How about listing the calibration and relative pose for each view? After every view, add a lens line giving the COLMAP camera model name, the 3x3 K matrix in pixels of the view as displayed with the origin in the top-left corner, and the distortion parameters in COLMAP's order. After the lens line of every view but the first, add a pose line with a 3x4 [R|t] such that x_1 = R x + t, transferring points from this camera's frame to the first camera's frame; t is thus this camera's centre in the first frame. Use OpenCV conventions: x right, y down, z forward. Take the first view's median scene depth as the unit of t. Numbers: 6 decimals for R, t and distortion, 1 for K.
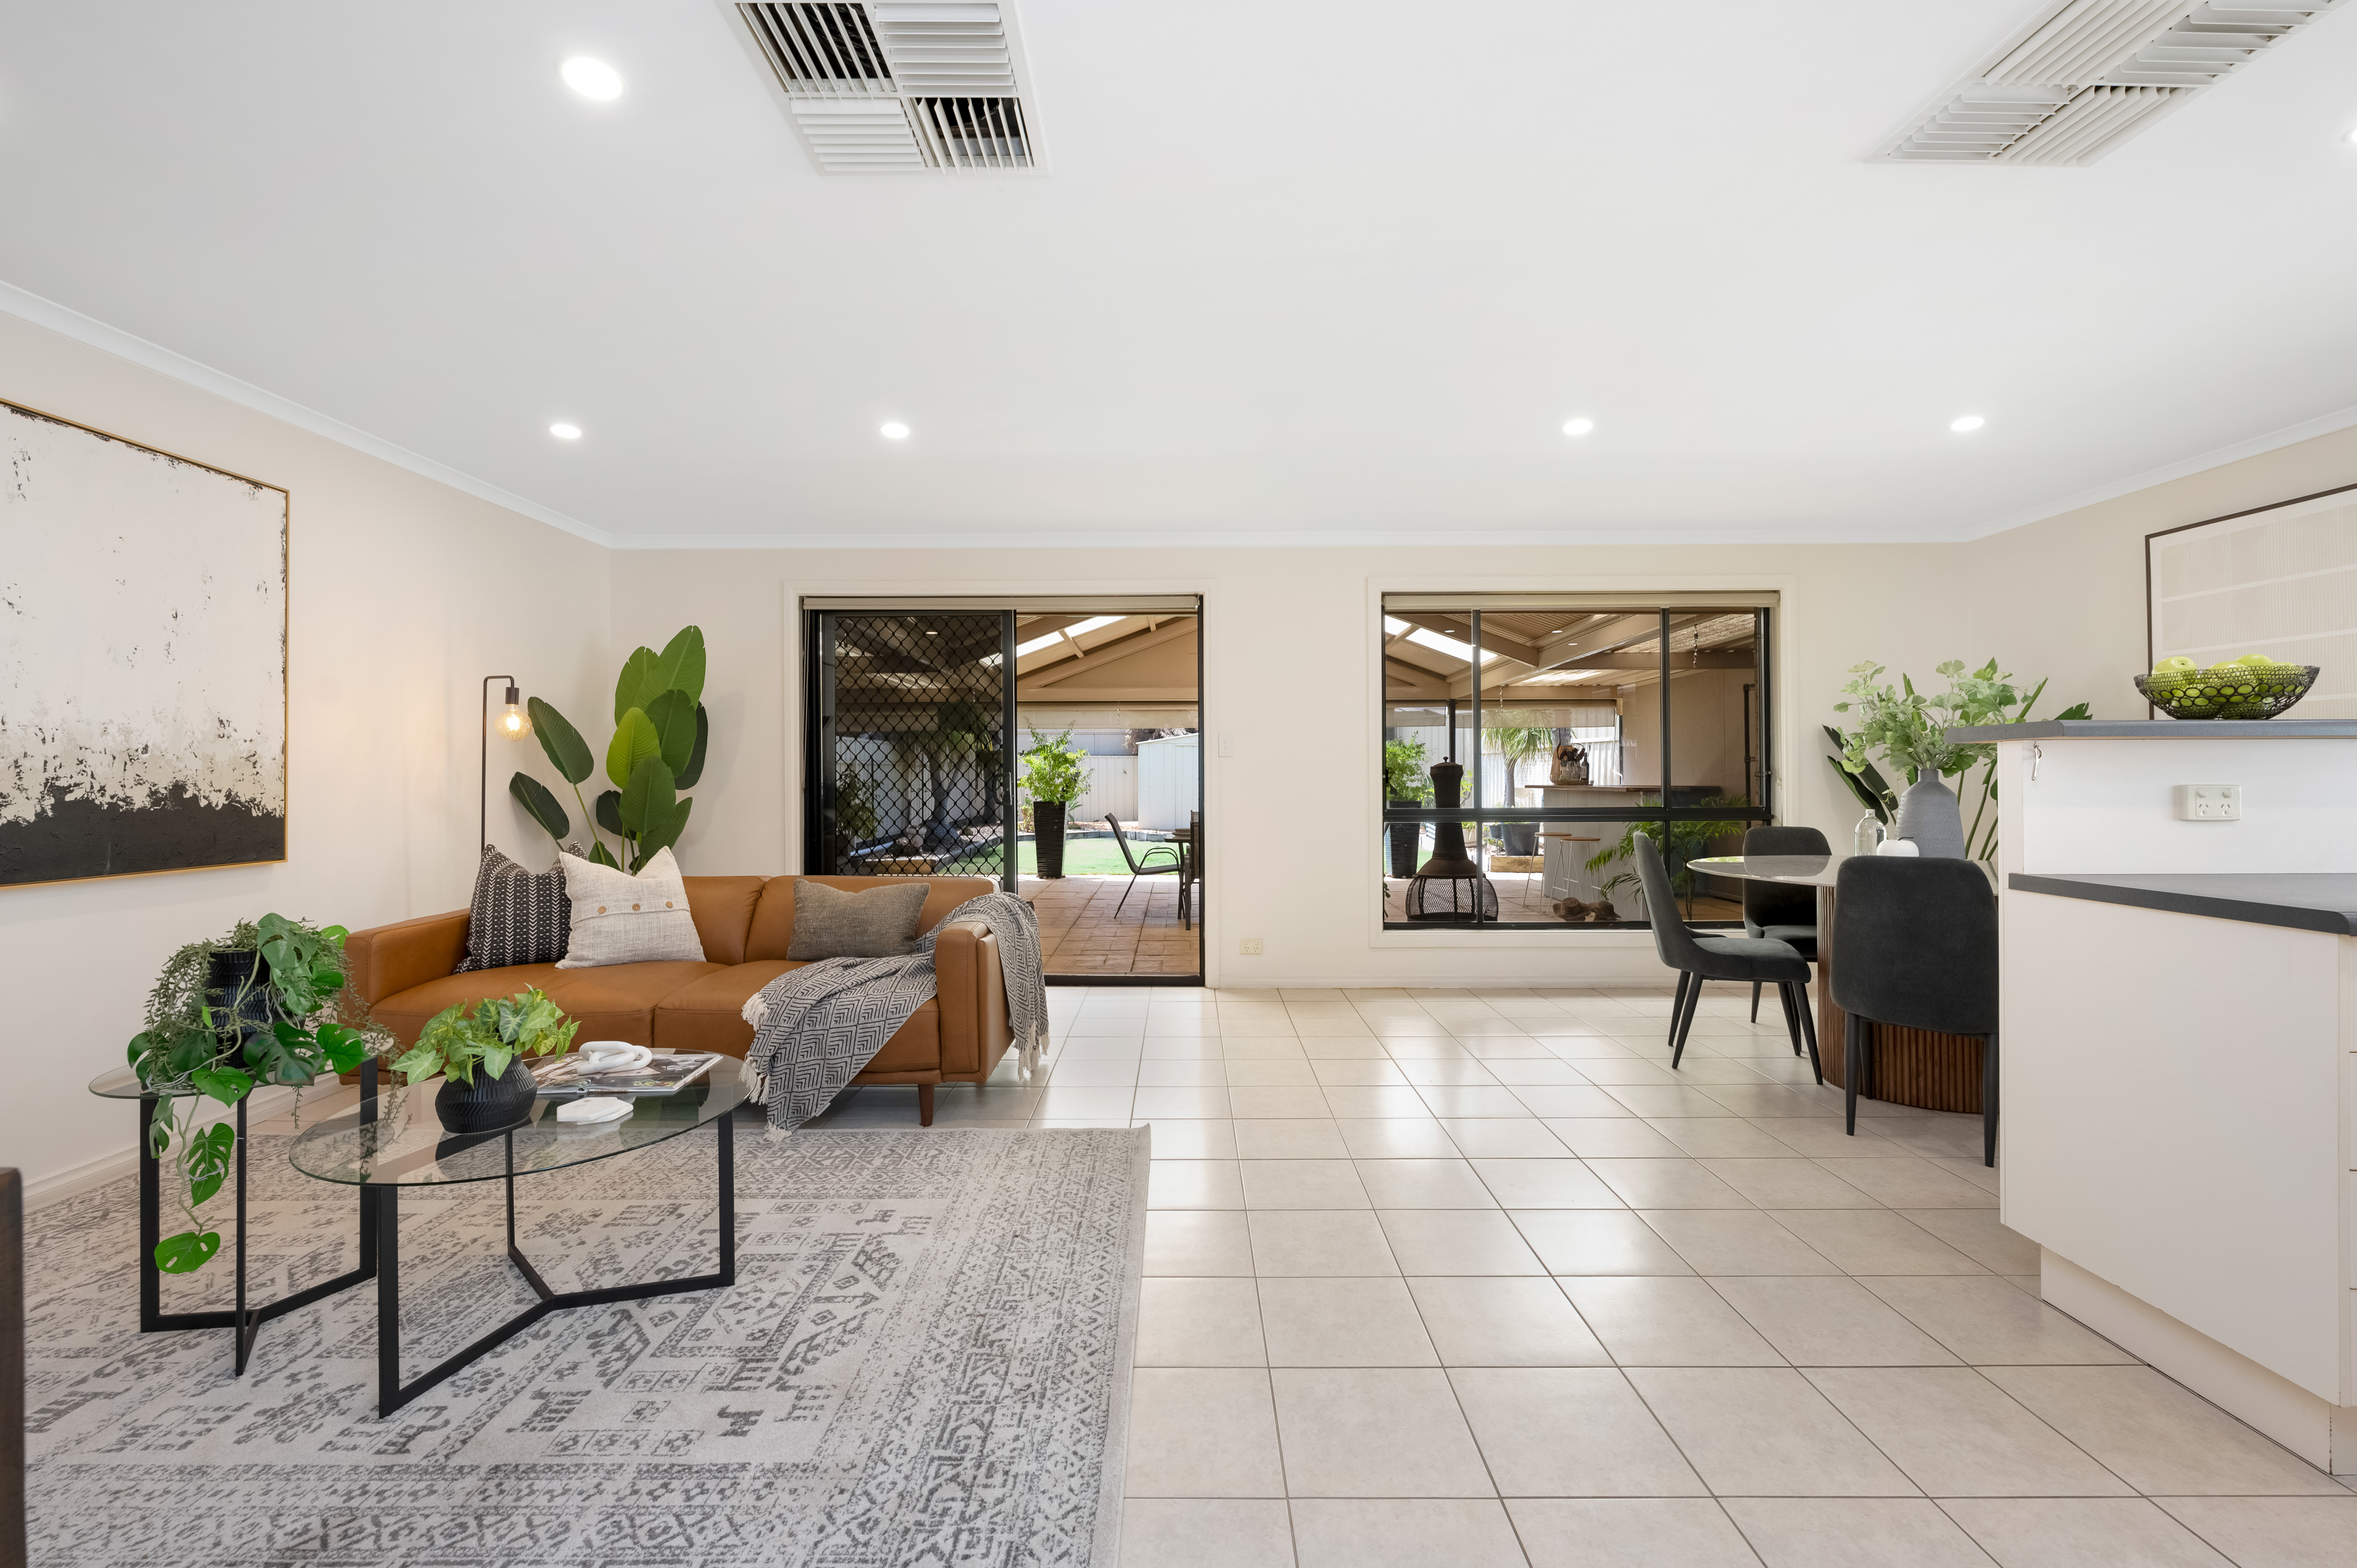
lens RADIAL K [[971.4, 0, 1191.0], [0, 971.4, 765.6], [0, 0, 1]] dist [-0.001158, 0.000428]
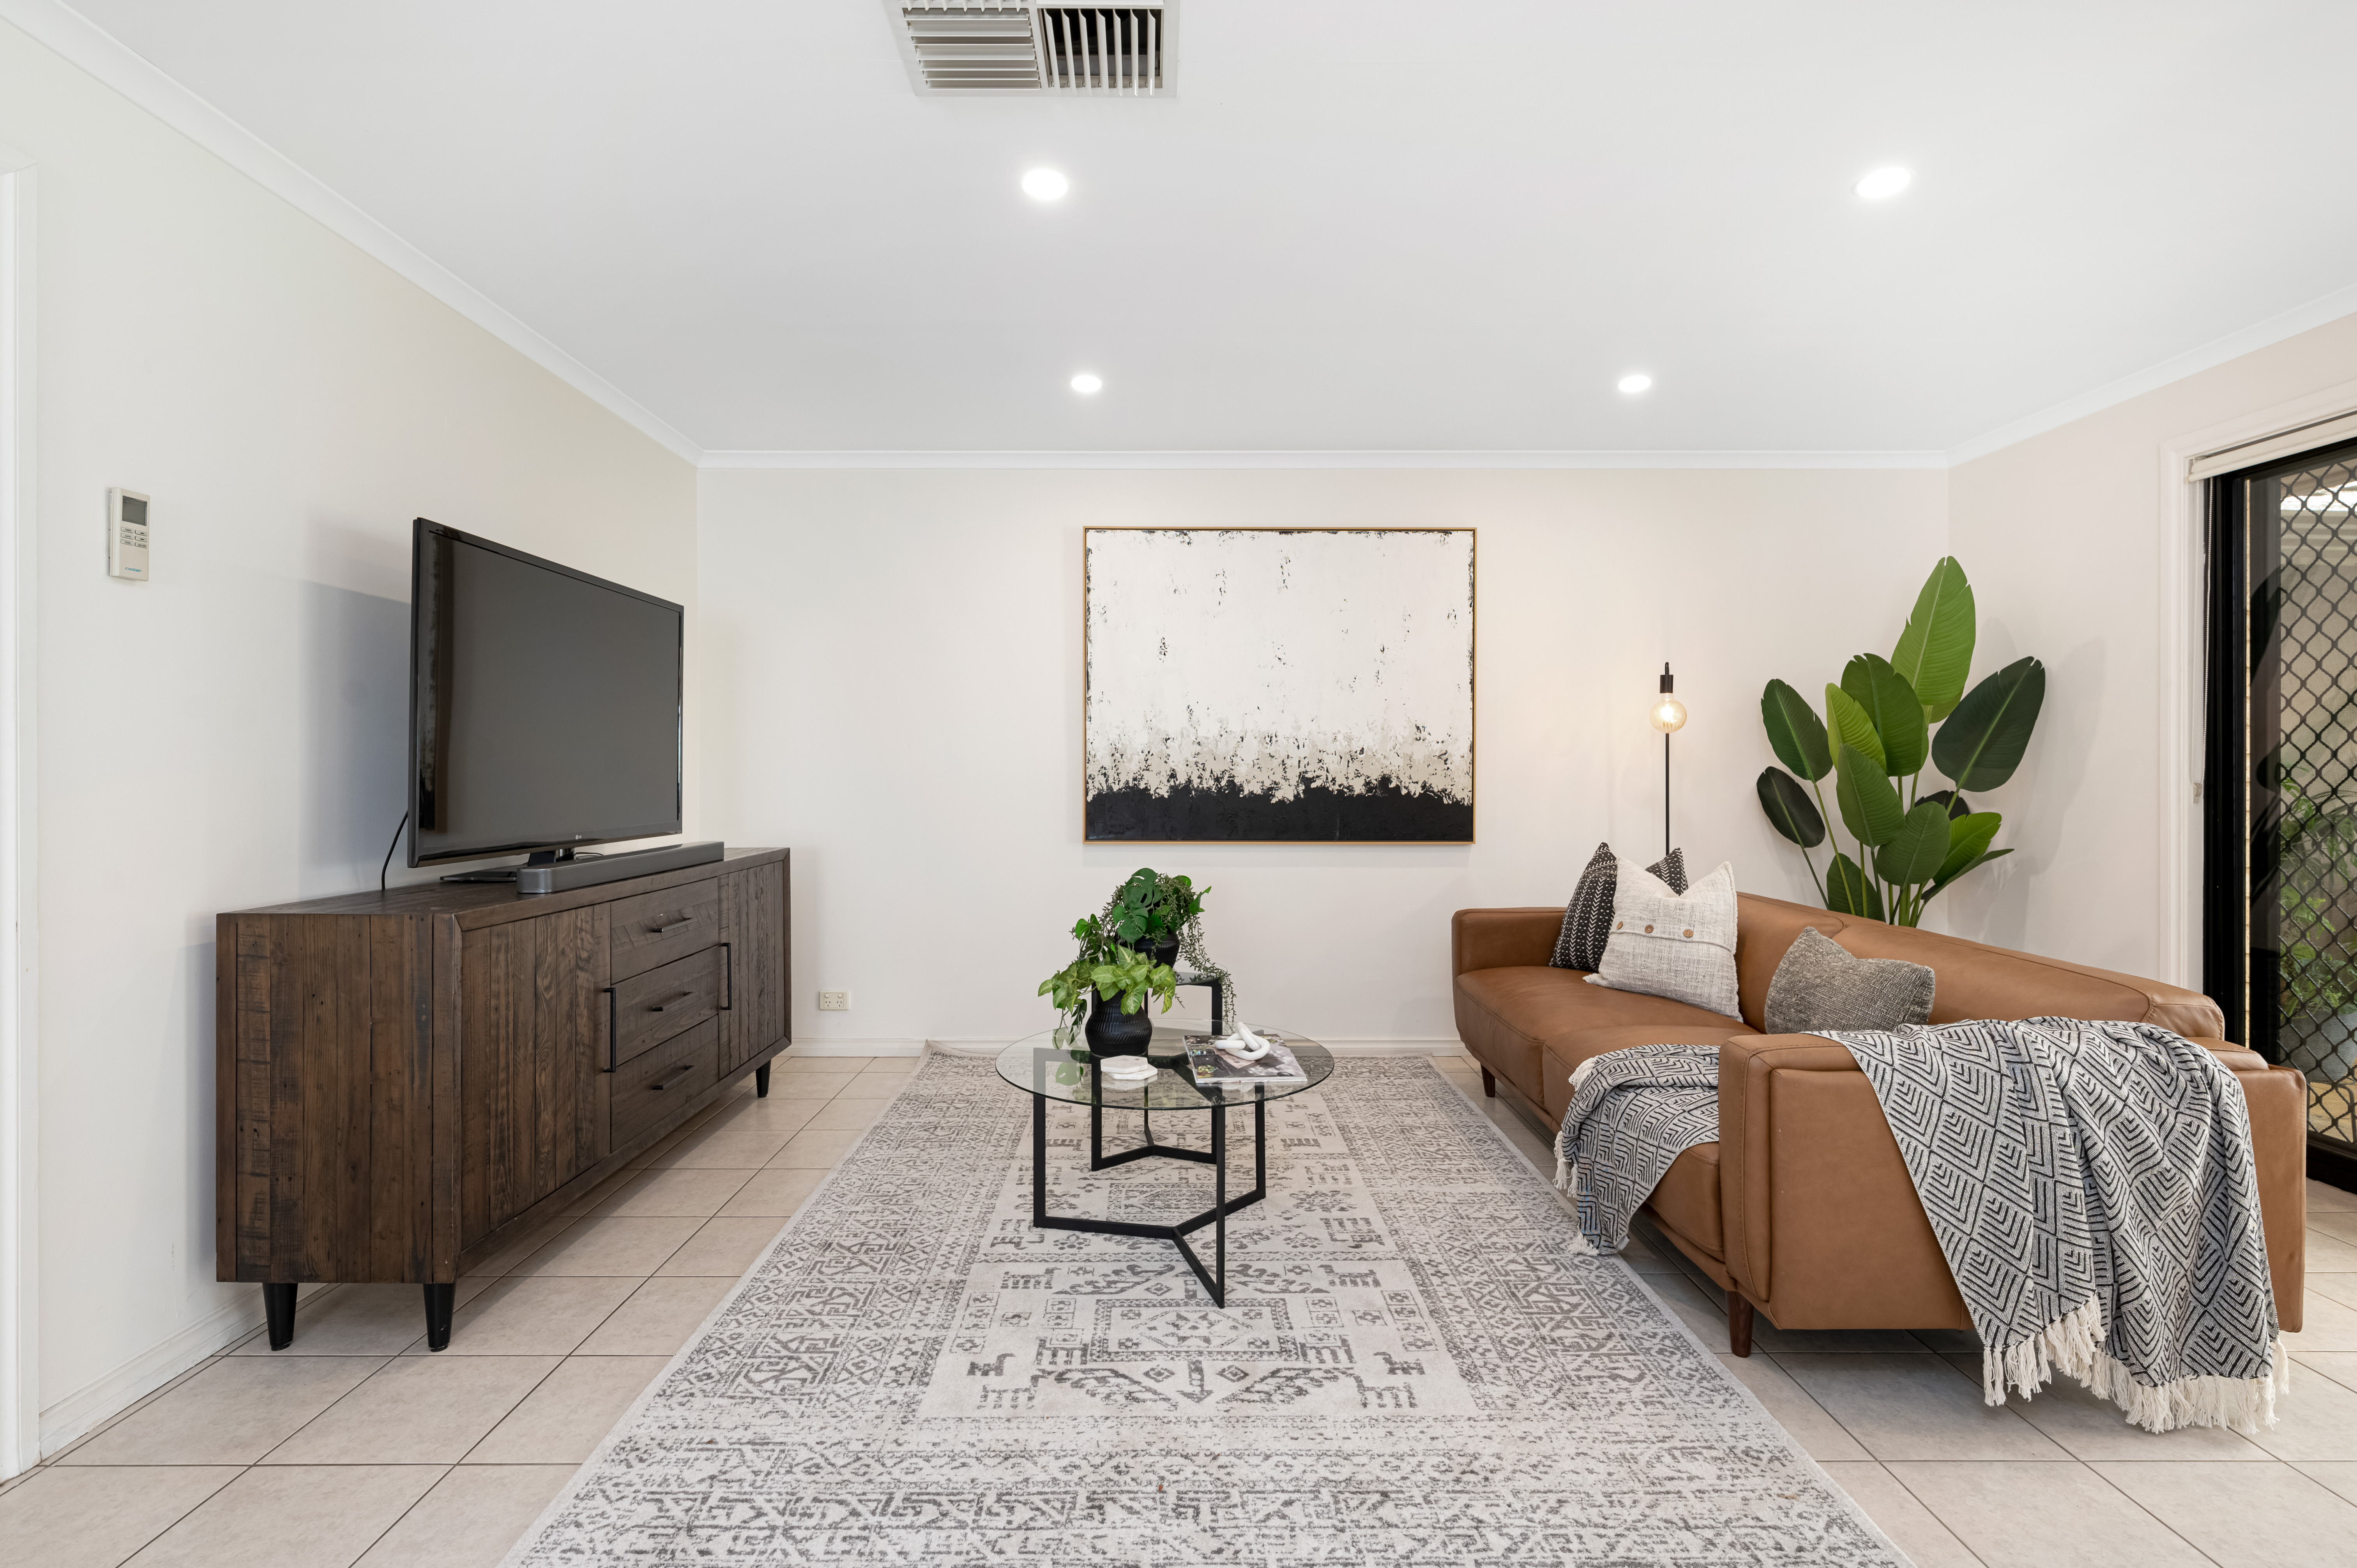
lens RADIAL K [[1084.3, 0, 1163.0], [0, 1084.3, 768.9], [0, 0, 1]] dist [-0.003753, -0.000226]
pose [[-0.005691, 0.002003, -0.999982, 0.494213], [0.009972, 0.999948, 0.001947, 0.002773], [0.999934, -0.009961, -0.005710, 0.799512]]
